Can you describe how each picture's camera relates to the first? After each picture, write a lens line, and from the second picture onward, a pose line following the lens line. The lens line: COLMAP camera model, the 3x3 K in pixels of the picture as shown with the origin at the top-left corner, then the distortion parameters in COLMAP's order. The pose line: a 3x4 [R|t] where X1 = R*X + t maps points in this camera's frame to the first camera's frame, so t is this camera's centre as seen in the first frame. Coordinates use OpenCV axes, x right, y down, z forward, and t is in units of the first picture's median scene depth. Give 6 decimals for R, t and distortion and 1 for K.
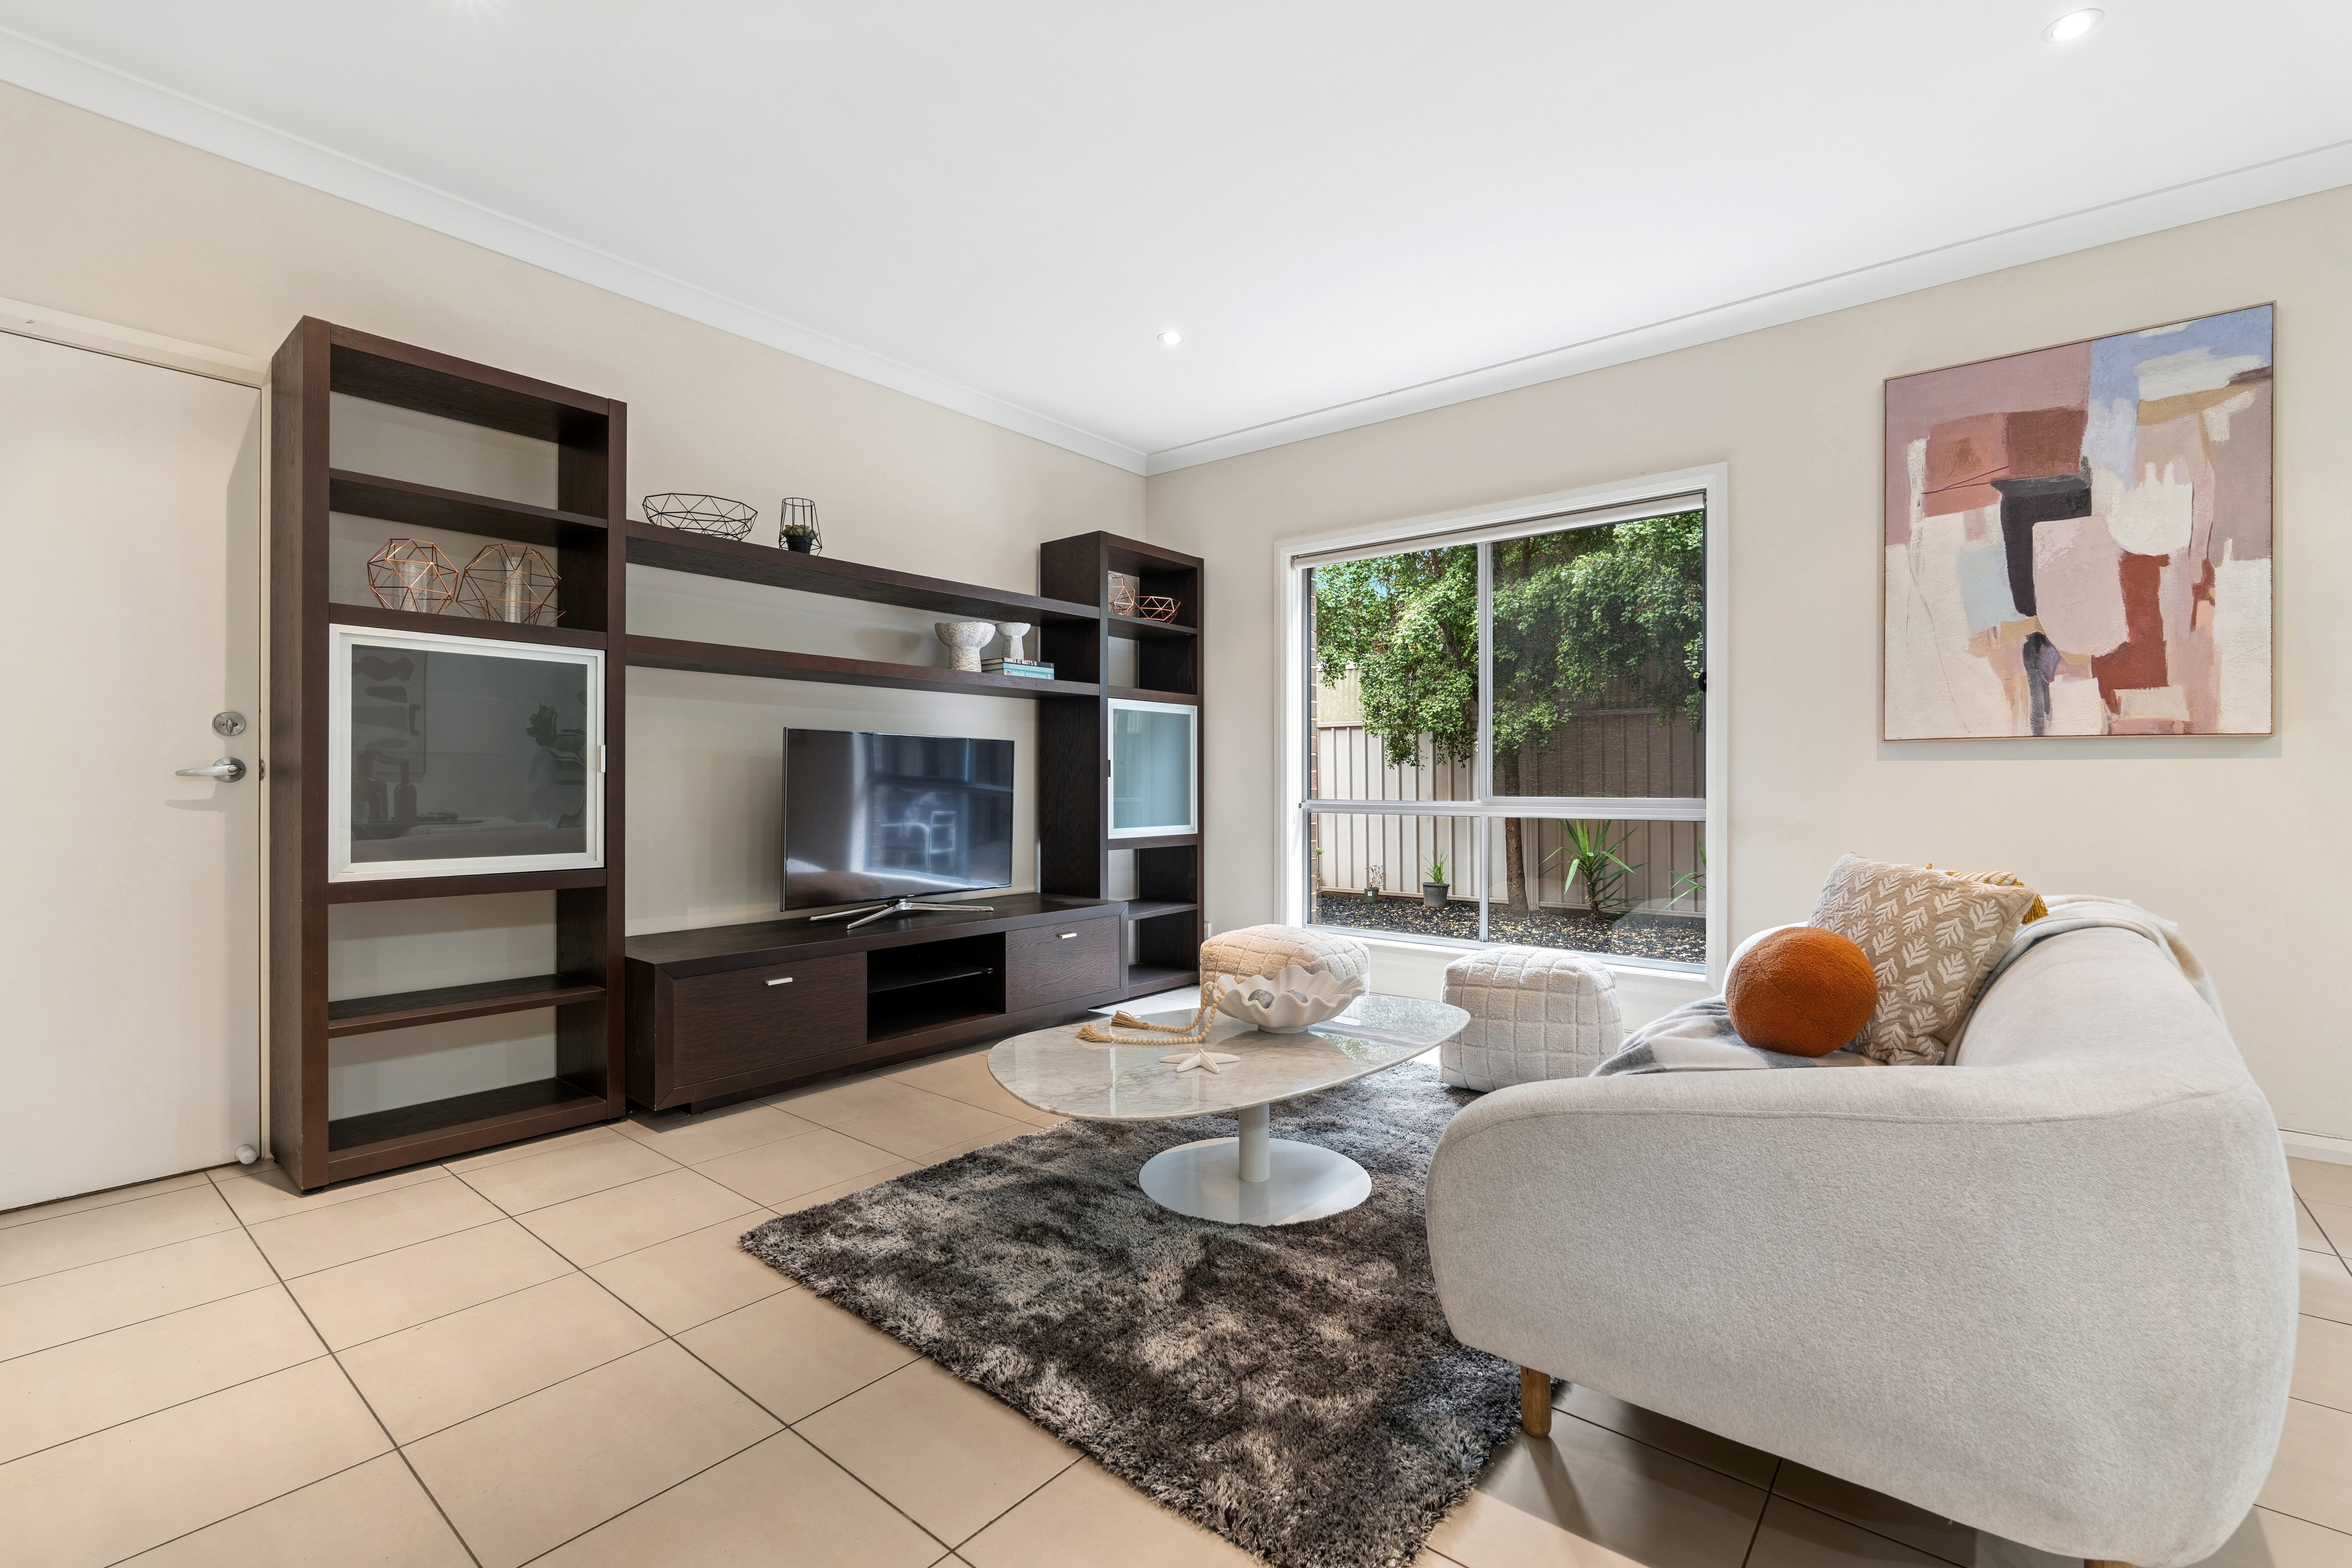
lens RADIAL K [[1036.3, 0, 1221.4], [0, 1036.3, 771.7], [0, 0, 1]] dist [-0.008384, 0.000687]
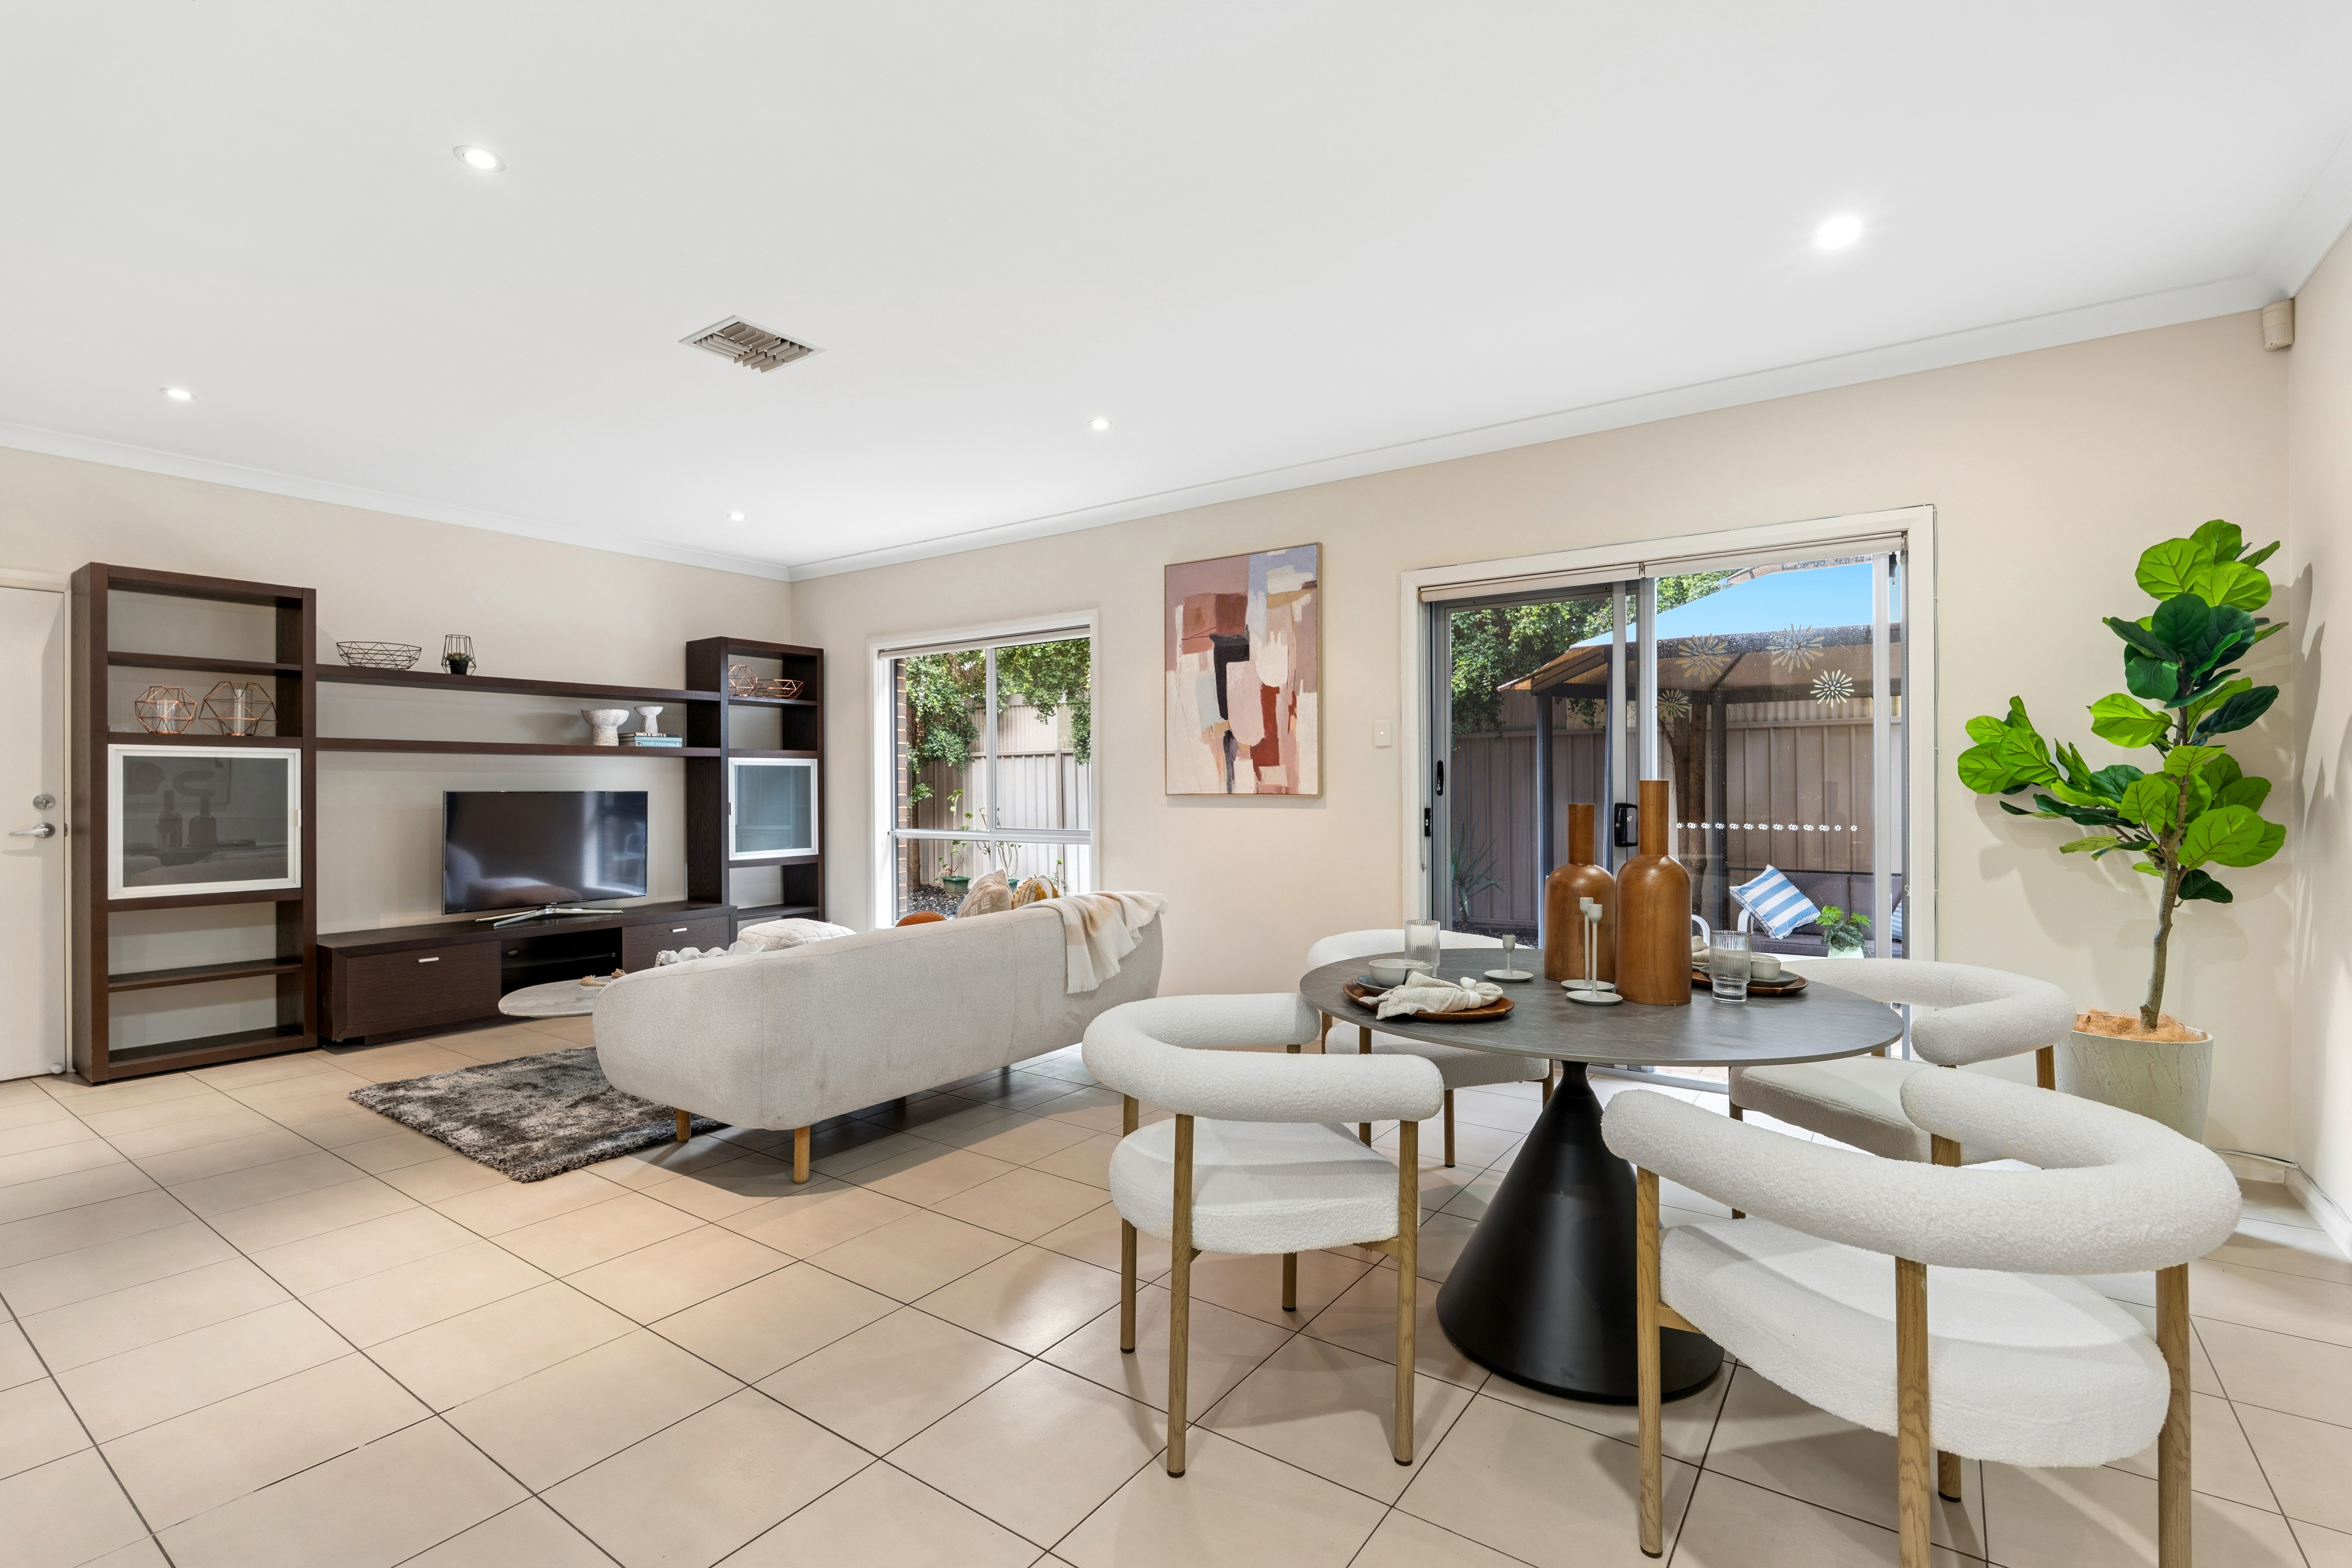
lens RADIAL K [[1036.3, 0, 1196.0], [0, 1036.3, 775.0], [0, 0, 1]] dist [-0.008384, 0.000687]
pose [[0.997259, -0.008403, 0.073512, 0.631486], [0.008536, 0.999962, -0.001504, -0.062942], [-0.073496, 0.002127, 0.997293, -0.647628]]
